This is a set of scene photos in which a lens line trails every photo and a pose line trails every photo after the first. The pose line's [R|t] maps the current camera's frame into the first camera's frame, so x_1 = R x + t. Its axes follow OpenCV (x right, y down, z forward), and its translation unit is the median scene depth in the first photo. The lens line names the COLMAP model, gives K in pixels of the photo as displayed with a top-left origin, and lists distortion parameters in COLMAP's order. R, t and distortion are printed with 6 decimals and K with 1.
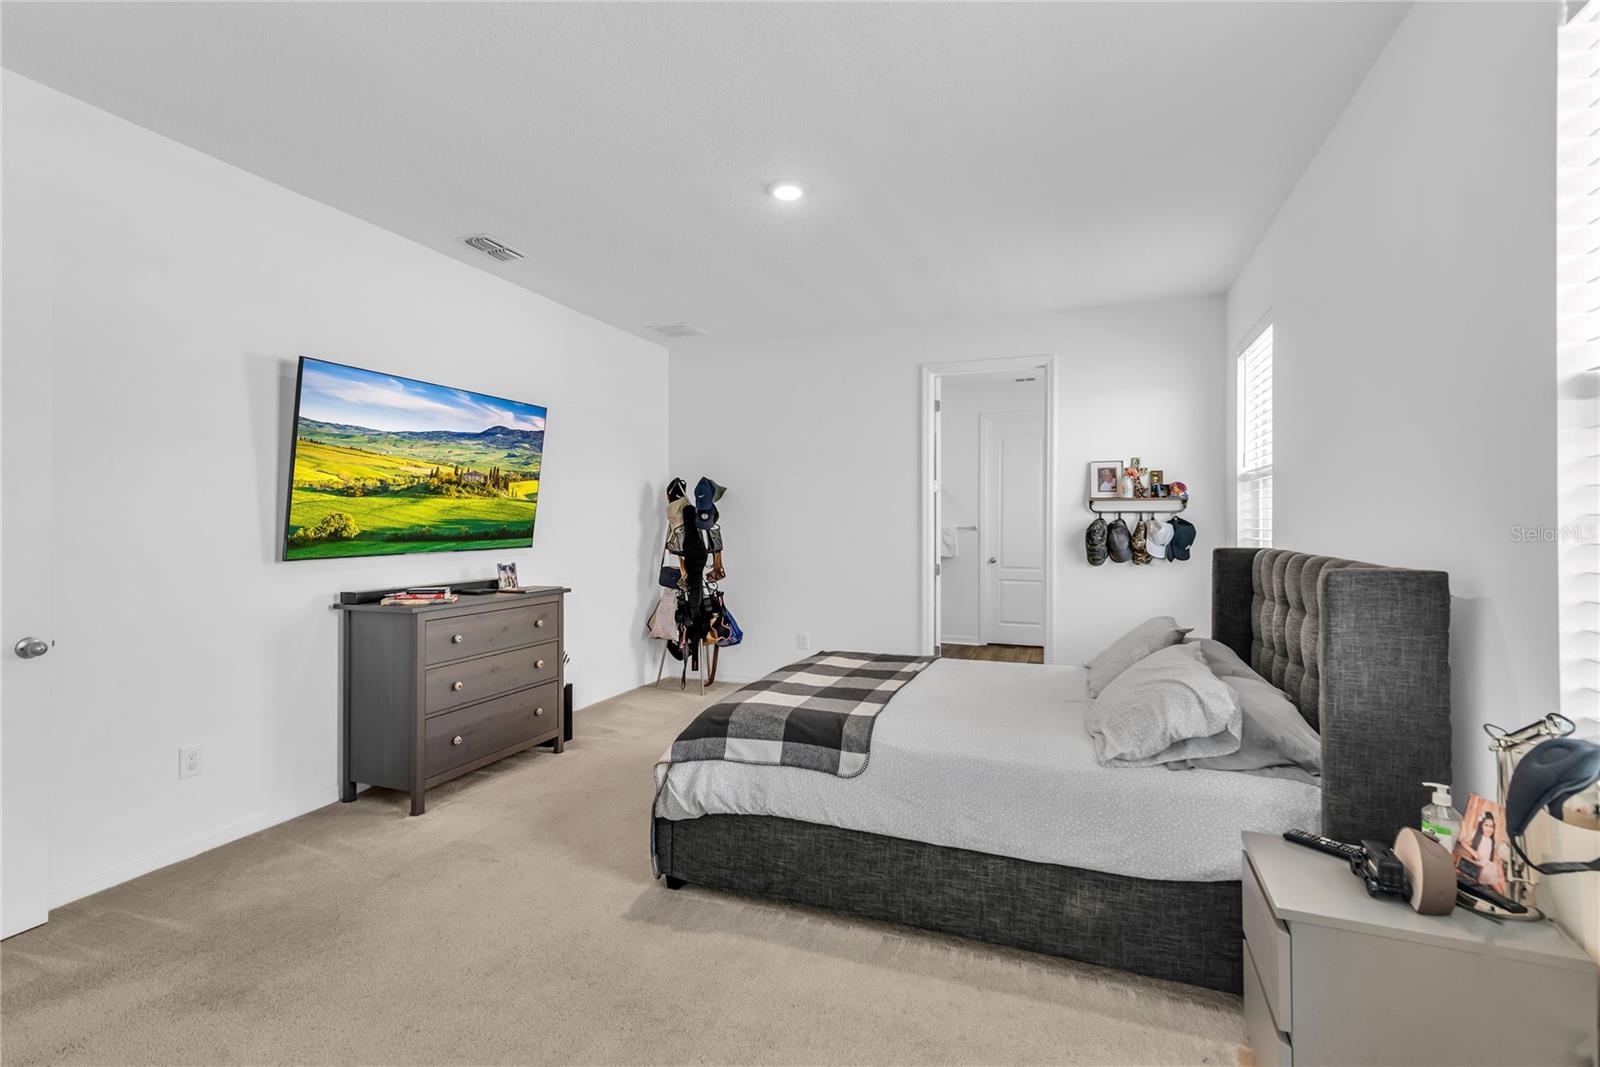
lens RADIAL K [[713.4, 0, 801.1], [0, 713.4, 526.1], [0, 0, 1]] dist [0.000751, 0.000135]
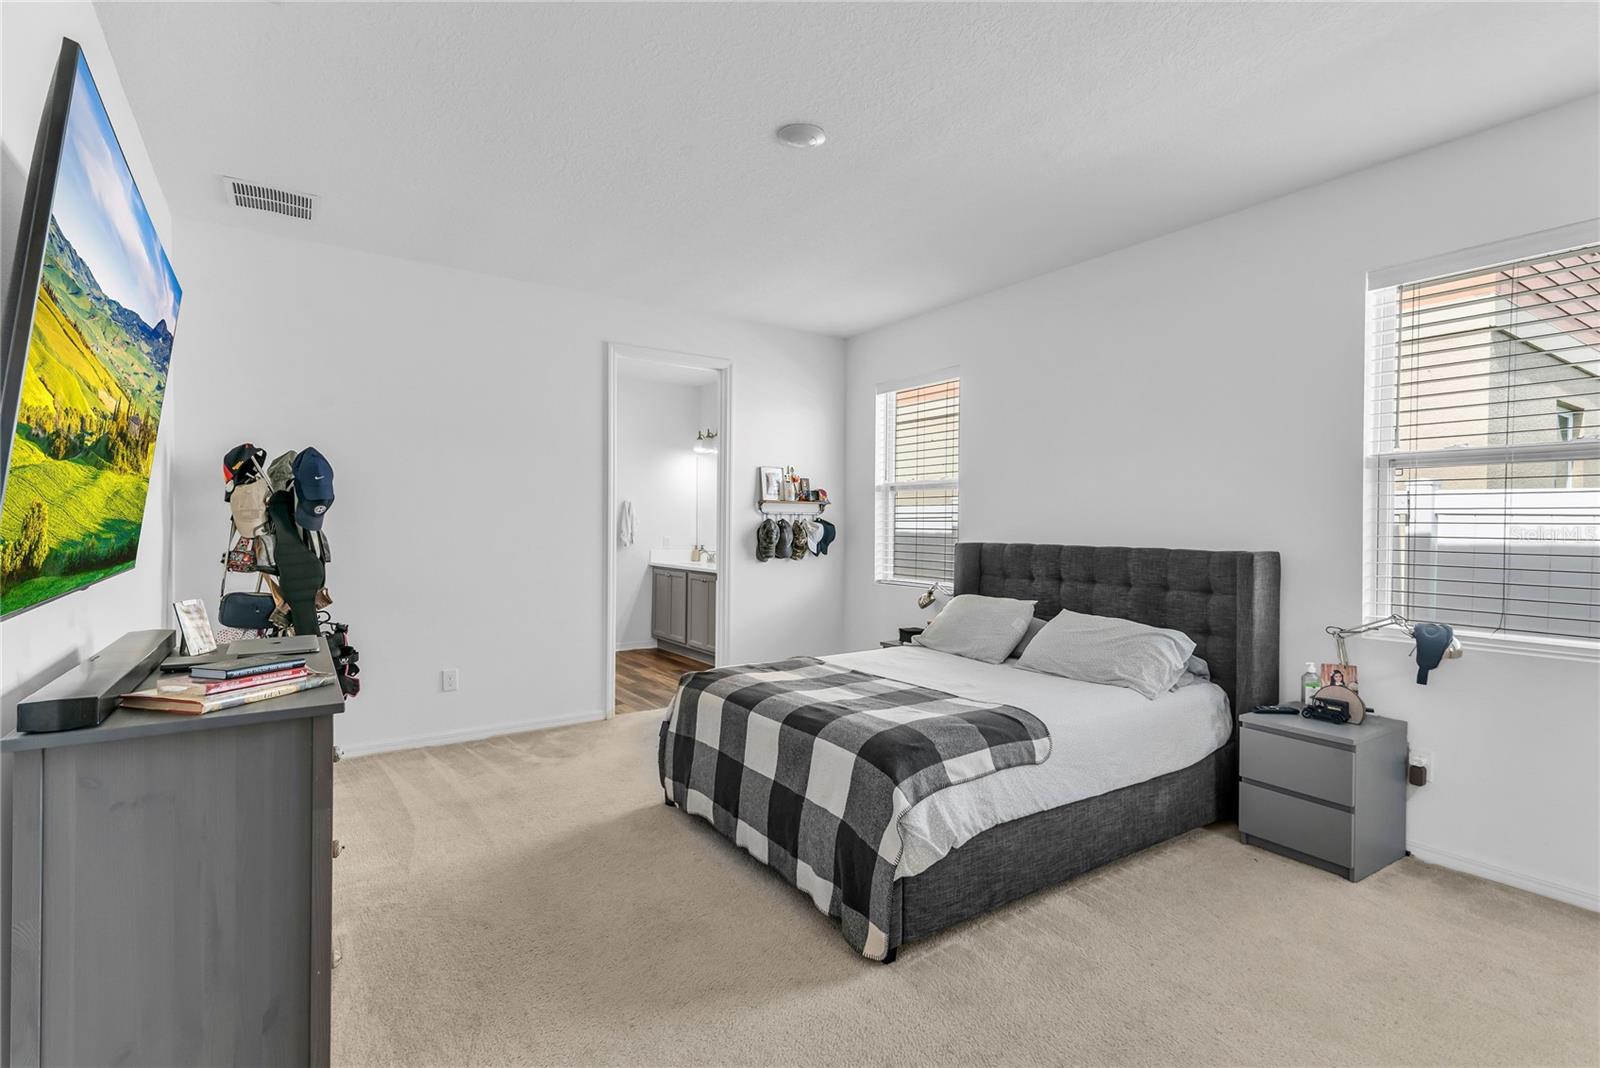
lens RADIAL K [[745.7, 0, 800.0], [0, 745.7, 534.0], [0, 0, 1]] dist [0.009021, 0.000106]
pose [[0.582444, -0.008812, 0.812823, -0.501568], [-0.002716, 0.999915, 0.012786, -0.002426], [-0.812866, -0.009654, 0.582371, 0.306259]]
